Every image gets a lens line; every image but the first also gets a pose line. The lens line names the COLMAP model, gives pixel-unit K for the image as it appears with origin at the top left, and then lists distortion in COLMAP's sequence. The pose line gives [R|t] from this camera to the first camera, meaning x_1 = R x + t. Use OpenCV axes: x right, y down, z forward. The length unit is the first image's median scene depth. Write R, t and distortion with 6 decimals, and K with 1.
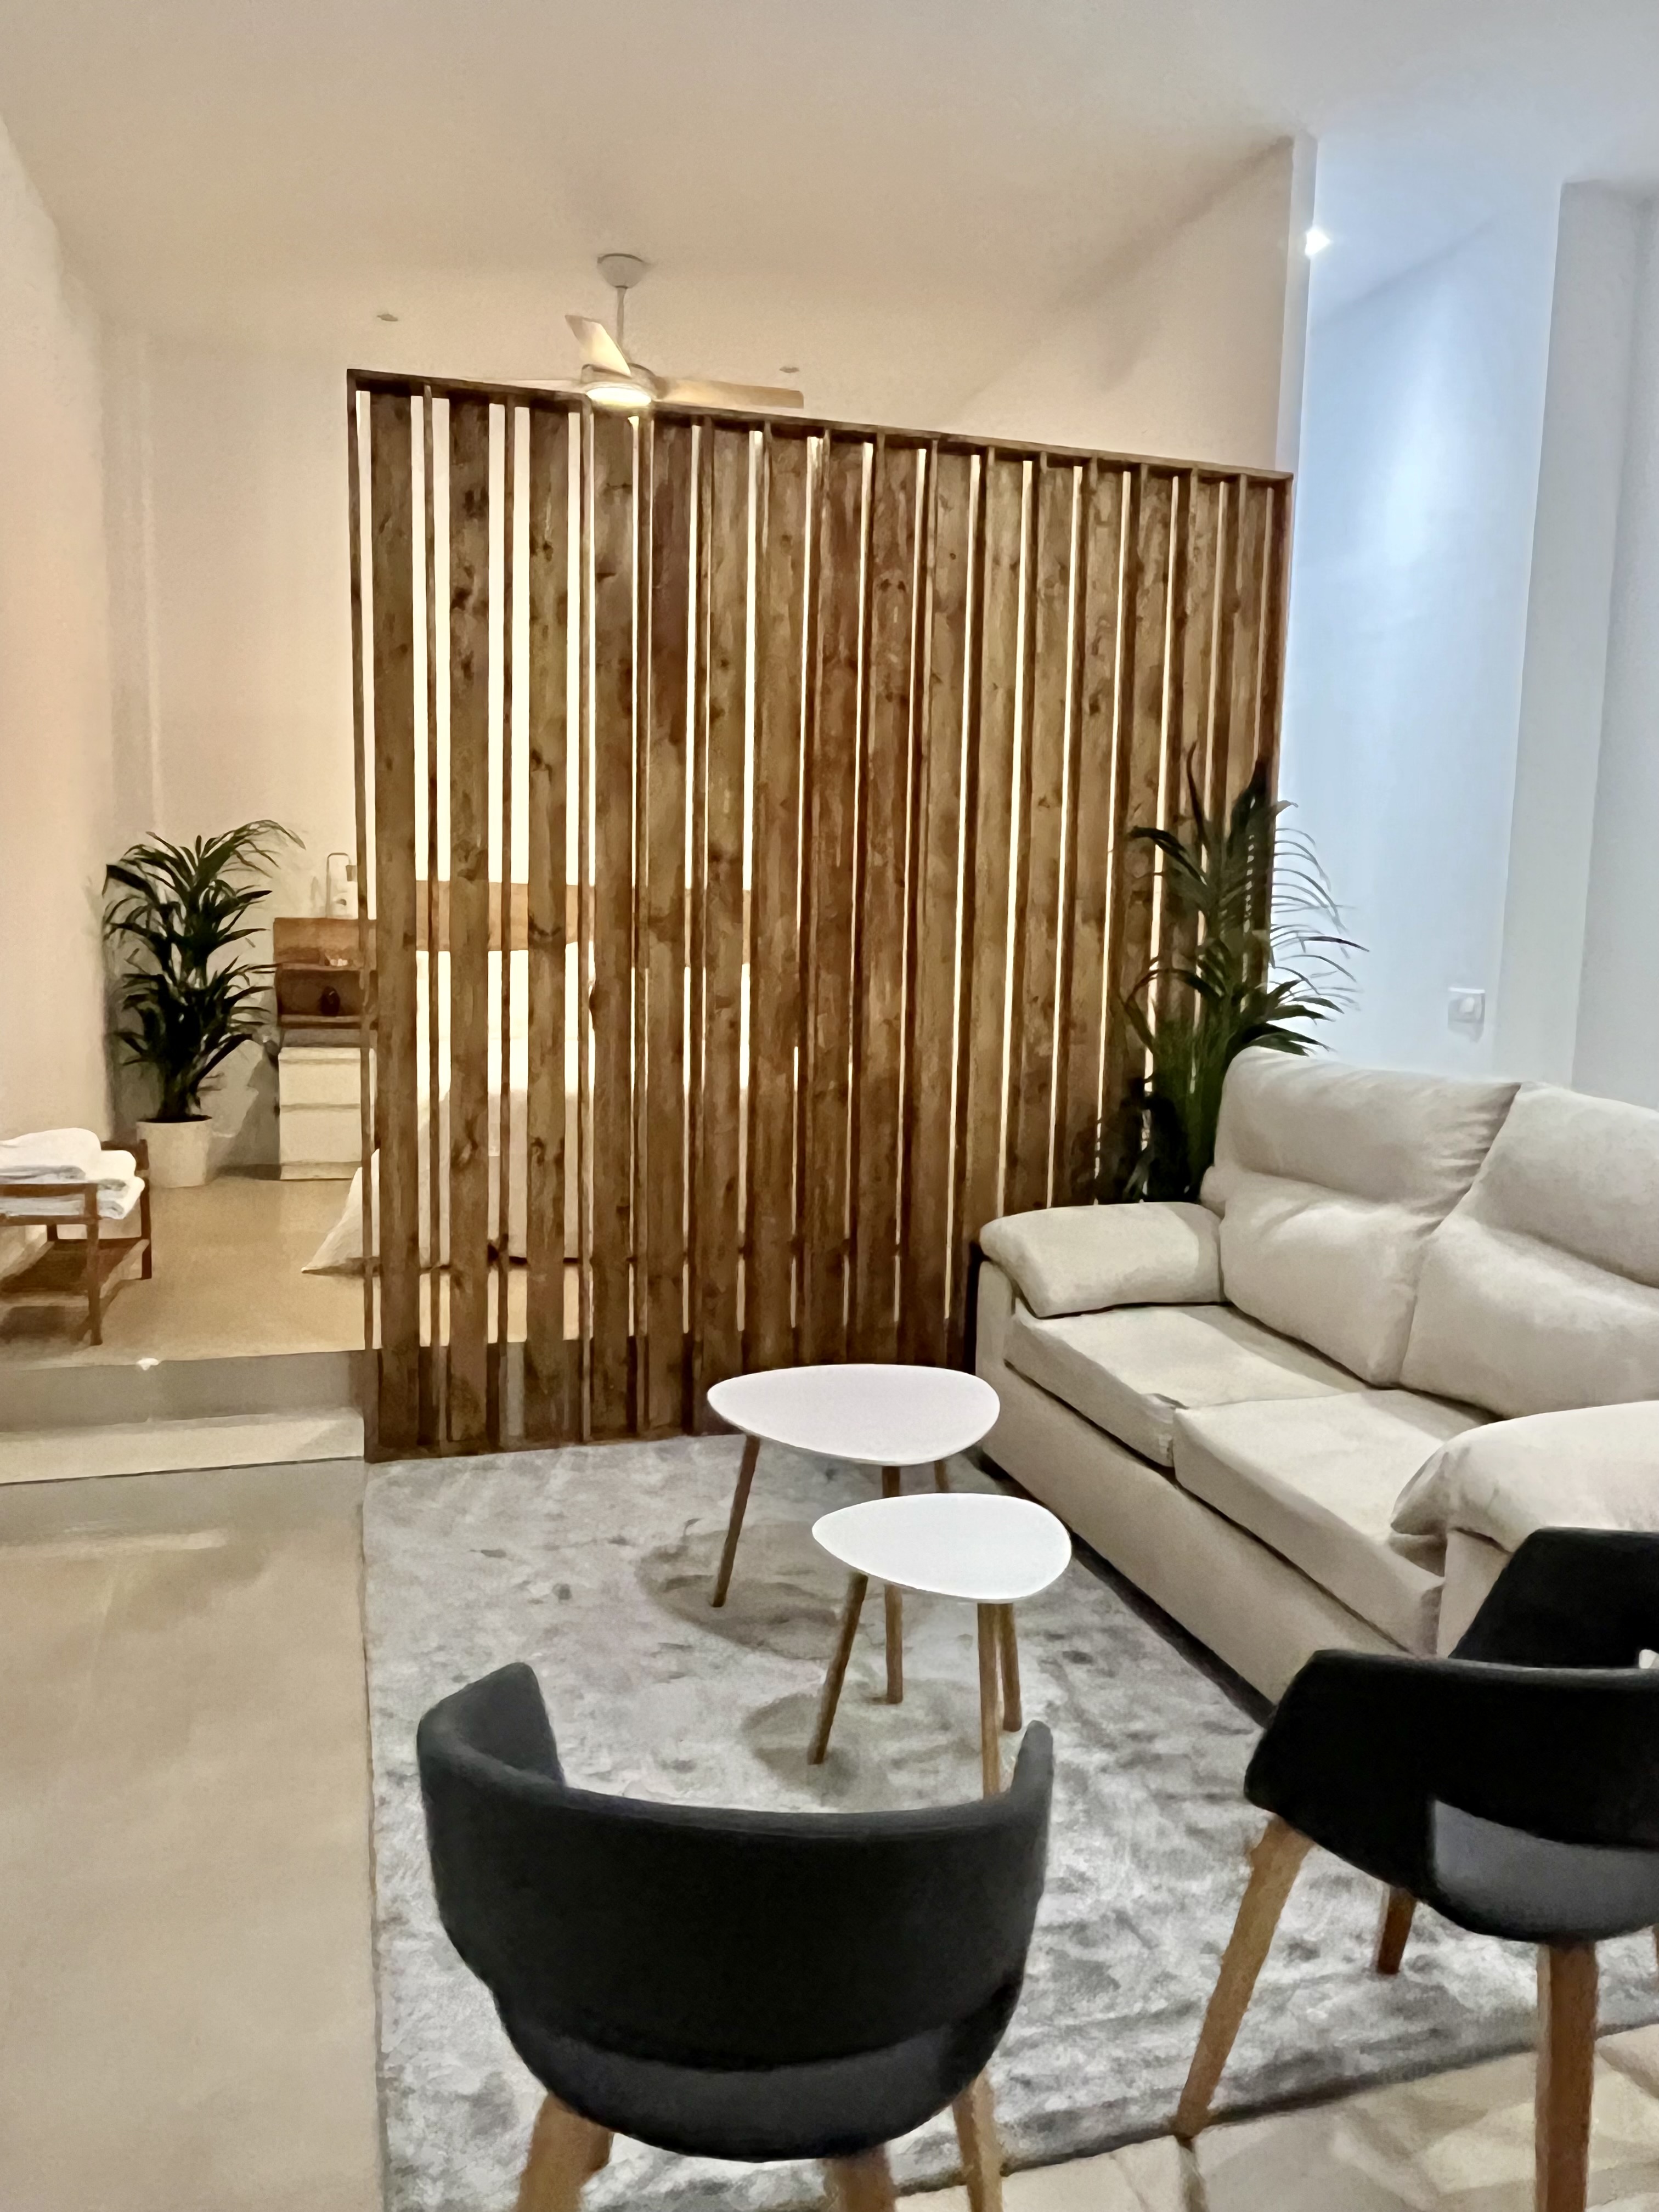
lens RADIAL K [[1655.6, 0, 835.8], [0, 1655.6, 1120.7], [0, 0, 1]] dist [0.002265, 0.003002]
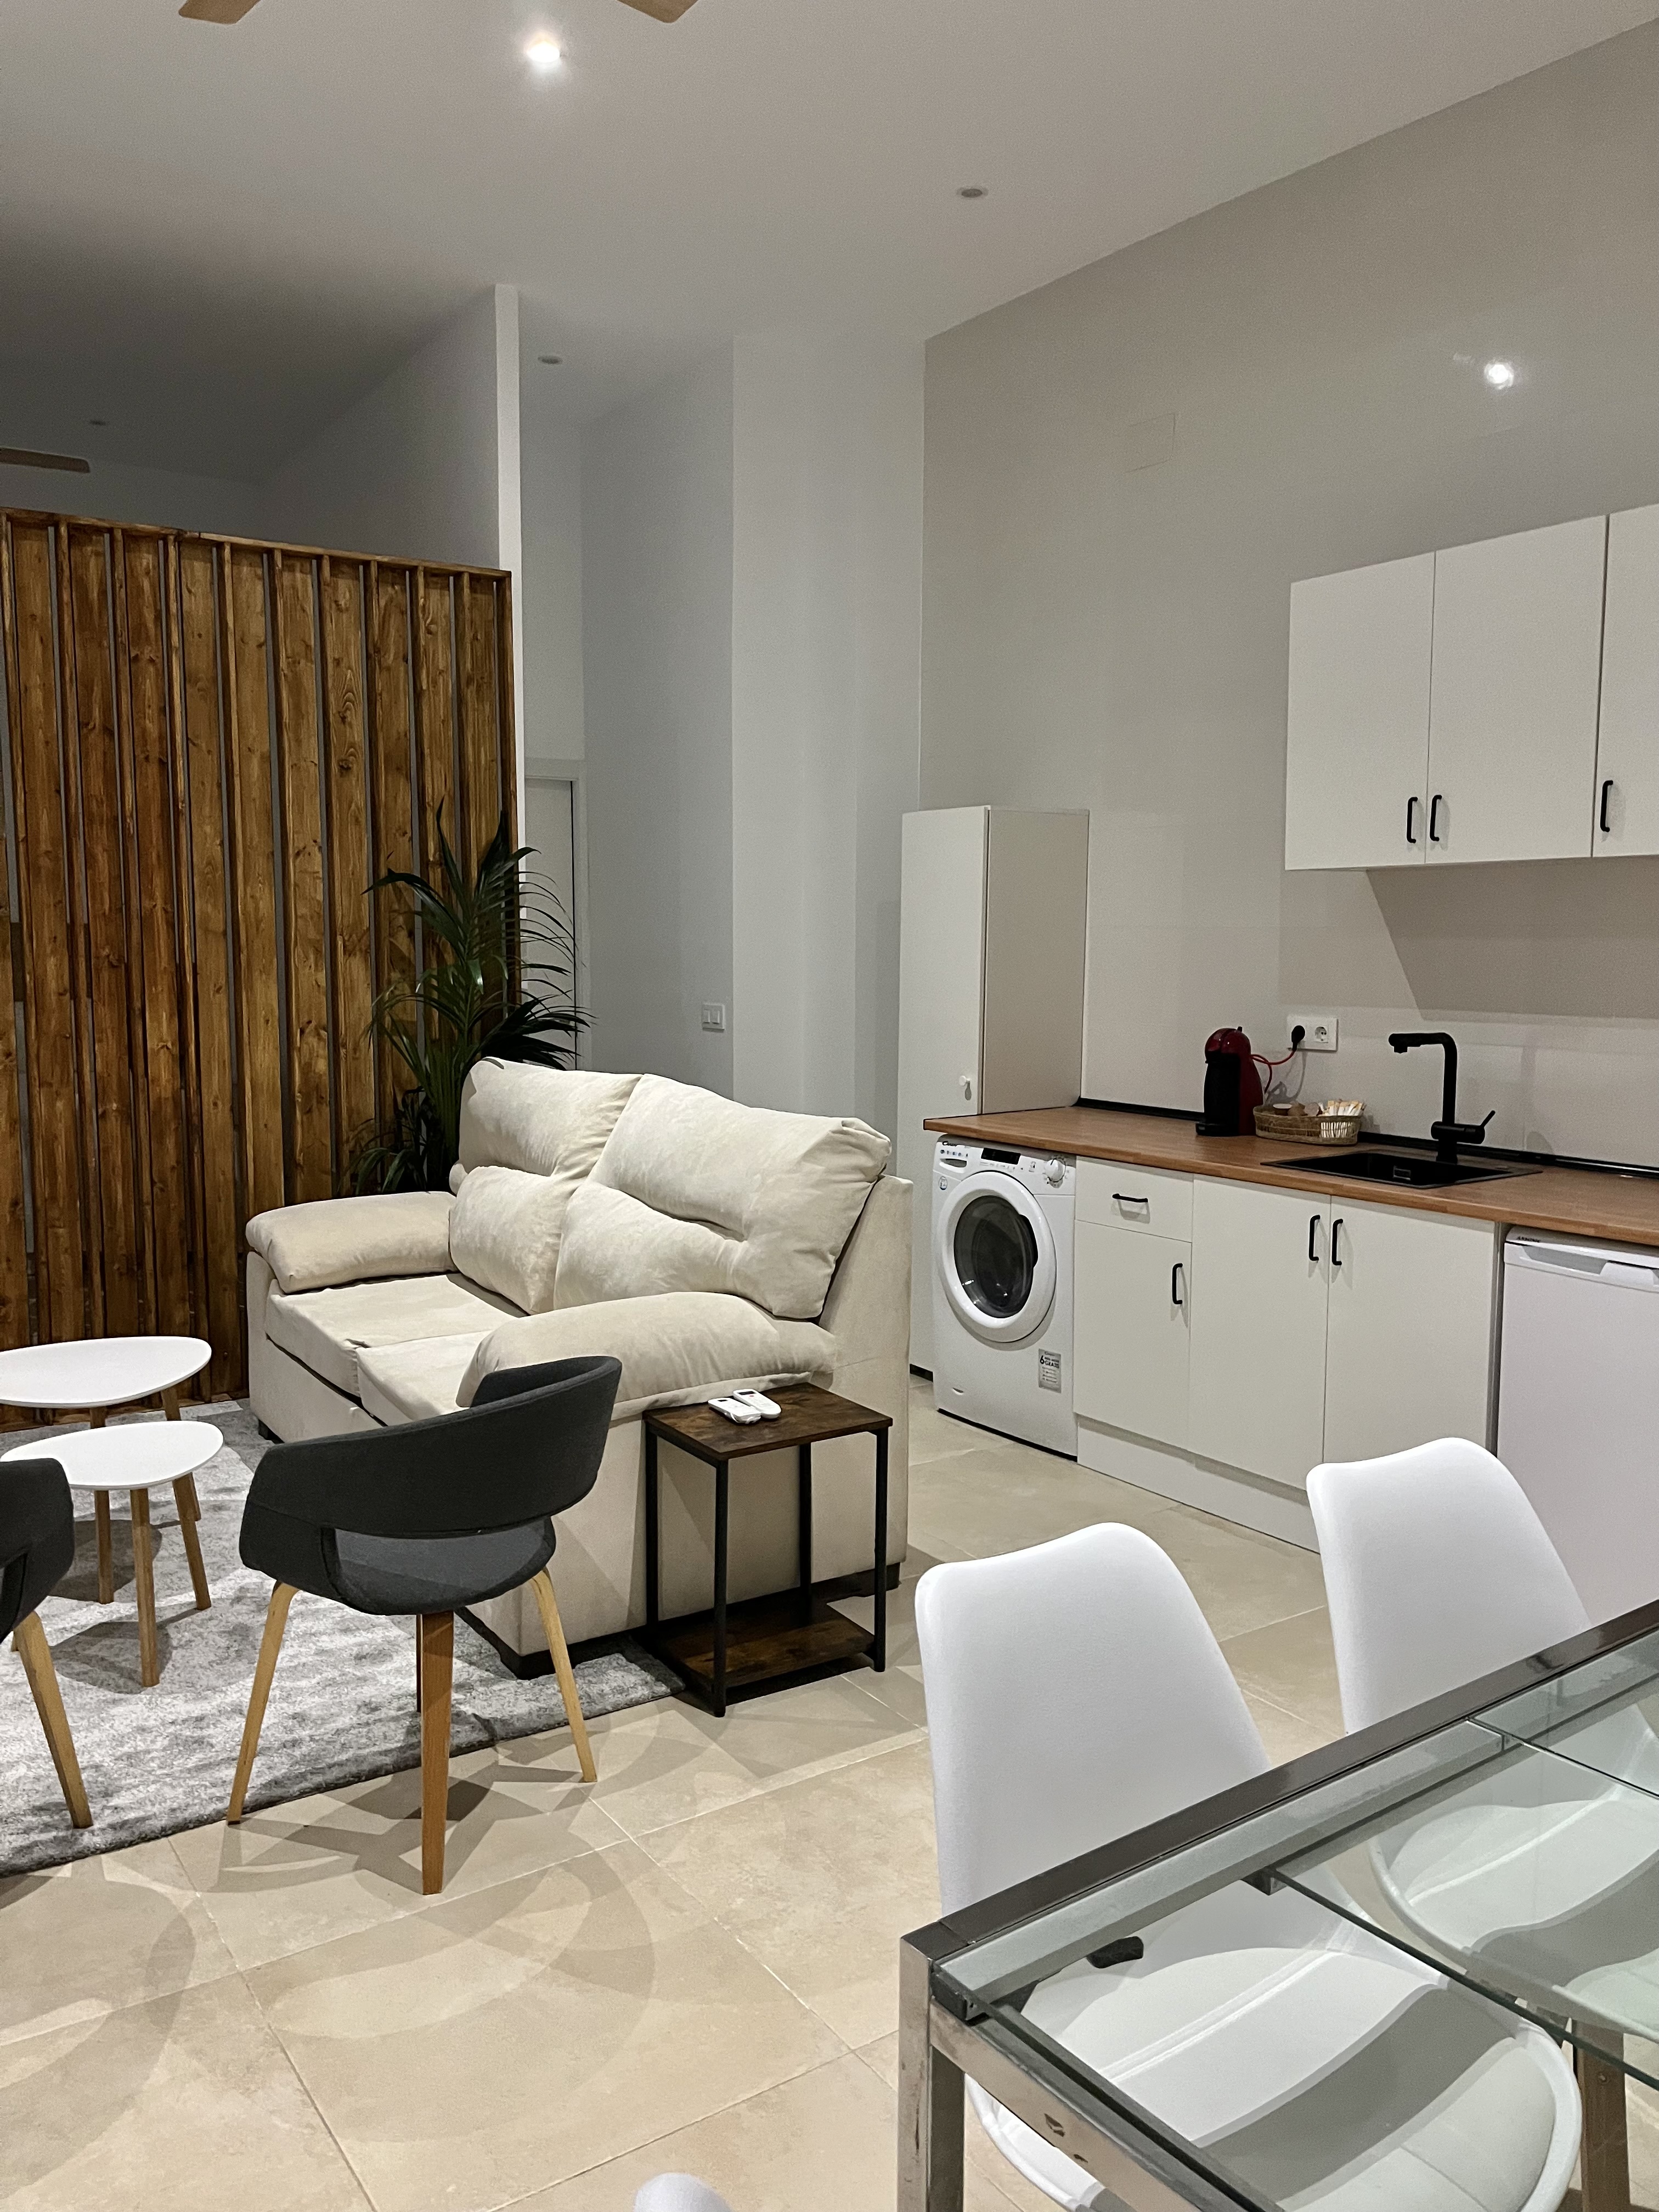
lens RADIAL K [[1710.9, 0, 795.5], [0, 1710.9, 1111.2], [0, 0, 1]] dist [0.058843, -0.062753]
pose [[0.961677, -0.047304, 0.270074, 0.131505], [0.052749, 0.998524, -0.012934, 0.021877], [-0.269064, 0.026685, 0.962753, -0.245684]]
